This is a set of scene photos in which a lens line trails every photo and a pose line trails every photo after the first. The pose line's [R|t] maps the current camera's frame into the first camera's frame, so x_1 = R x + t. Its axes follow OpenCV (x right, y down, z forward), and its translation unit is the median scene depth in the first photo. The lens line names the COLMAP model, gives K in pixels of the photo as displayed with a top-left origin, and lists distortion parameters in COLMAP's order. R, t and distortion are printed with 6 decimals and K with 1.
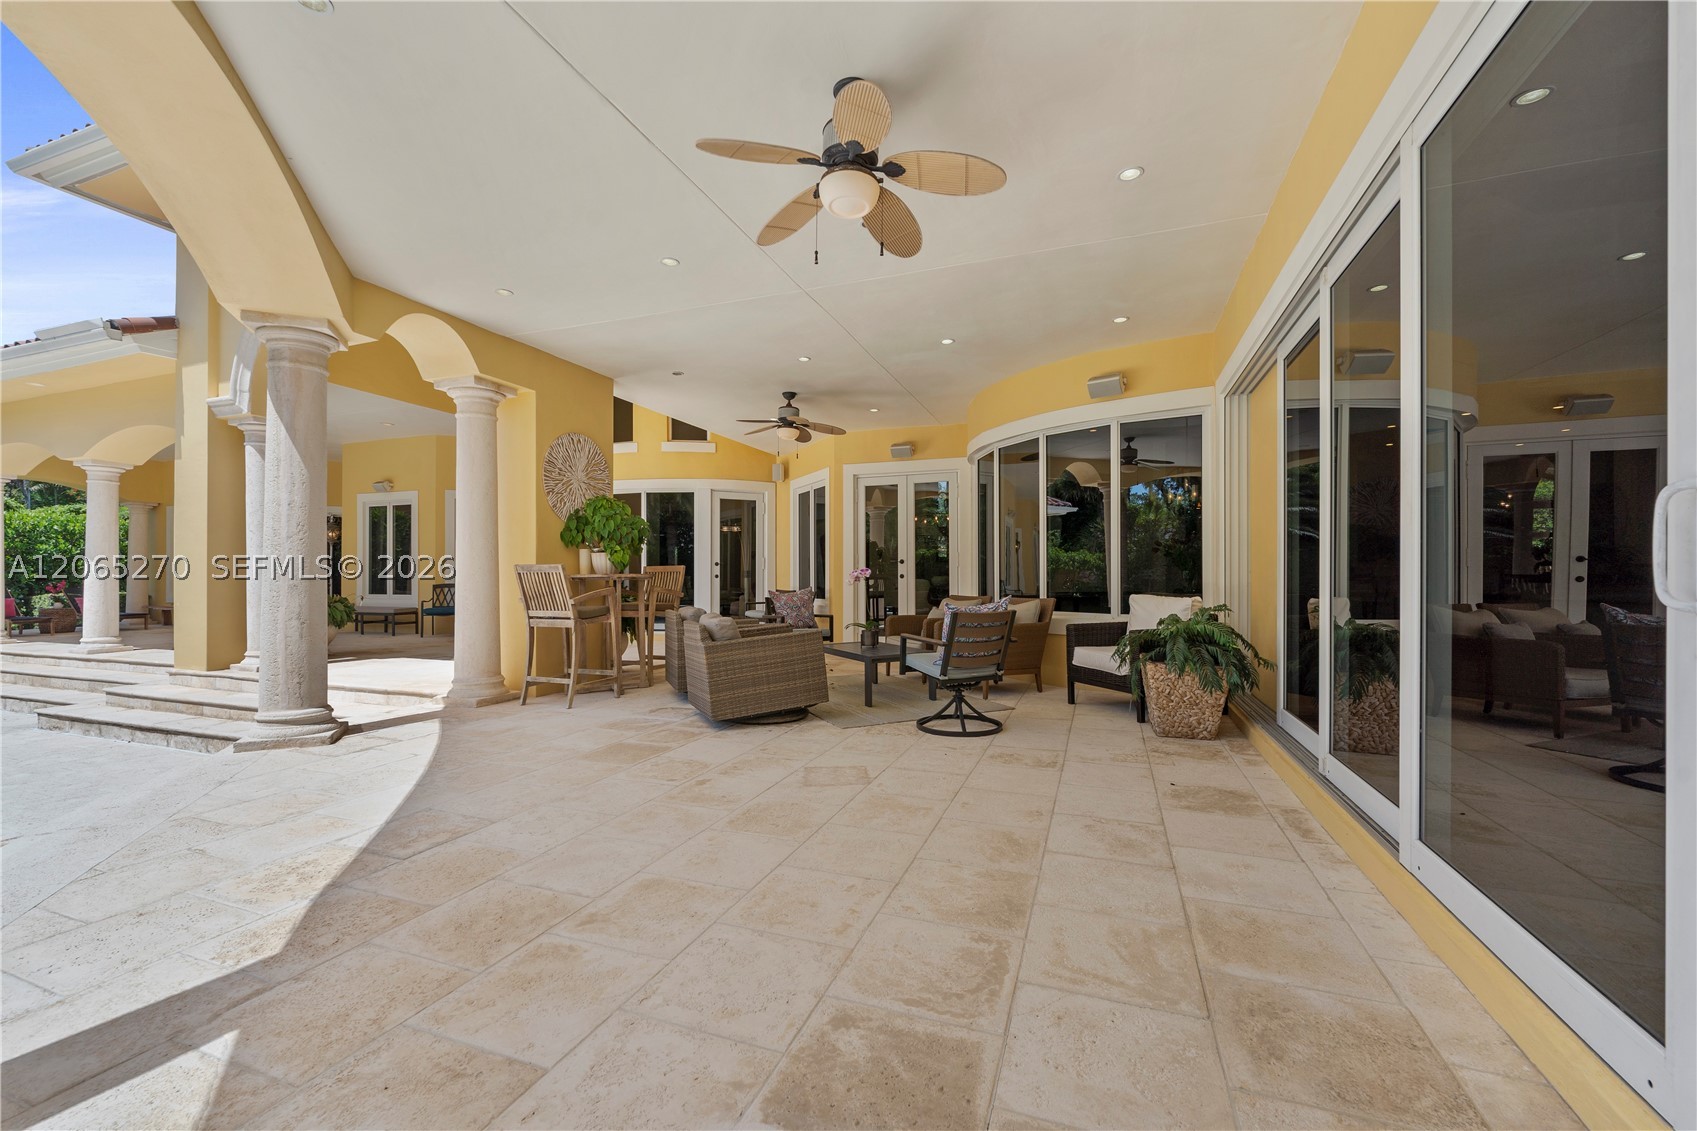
lens RADIAL K [[688.8, 0, 845.5], [0, 688.8, 575.8], [0, 0, 1]] dist [-0.000849, -0.000732]
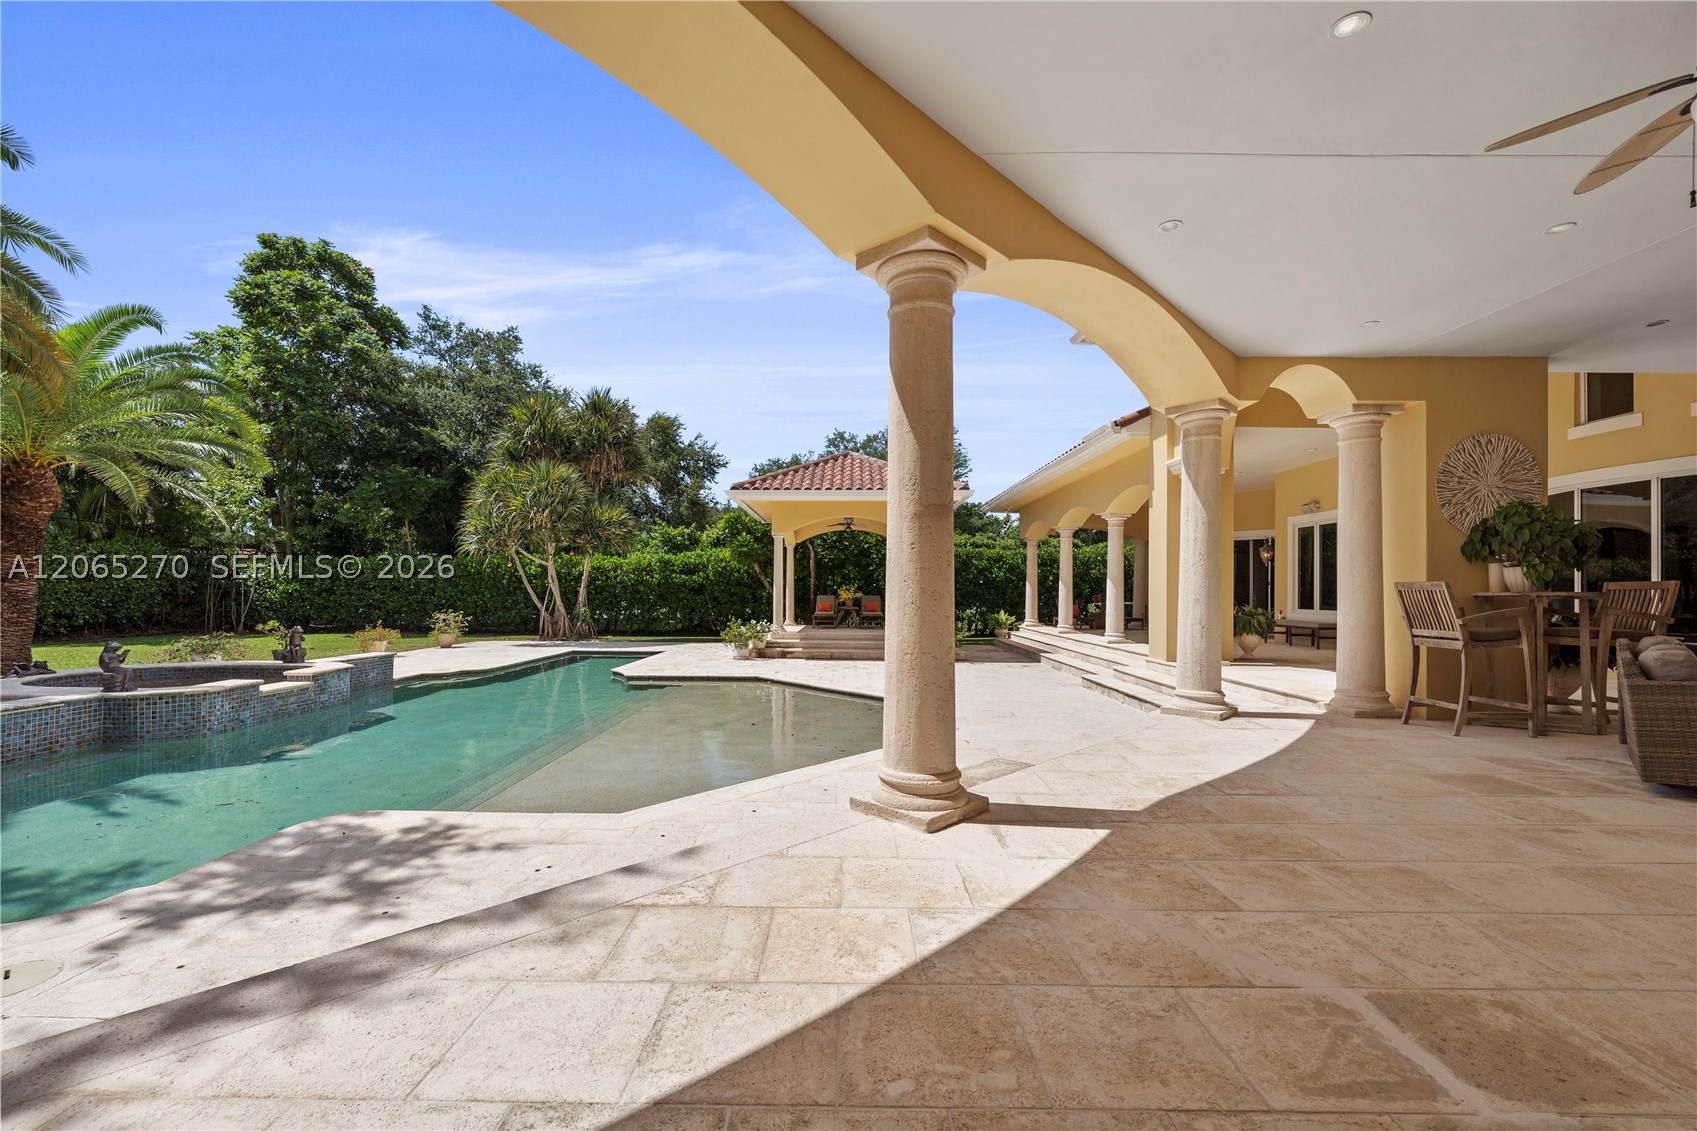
lens RADIAL K [[688.8, 0, 845.5], [0, 688.8, 575.8], [0, 0, 1]] dist [-0.000849, -0.000732]
pose [[0.347954, -0.016771, -0.937362, 0.182289], [-0.004763, 0.999795, -0.019656, -0.002025], [0.937499, 0.011304, 0.347803, -0.100087]]
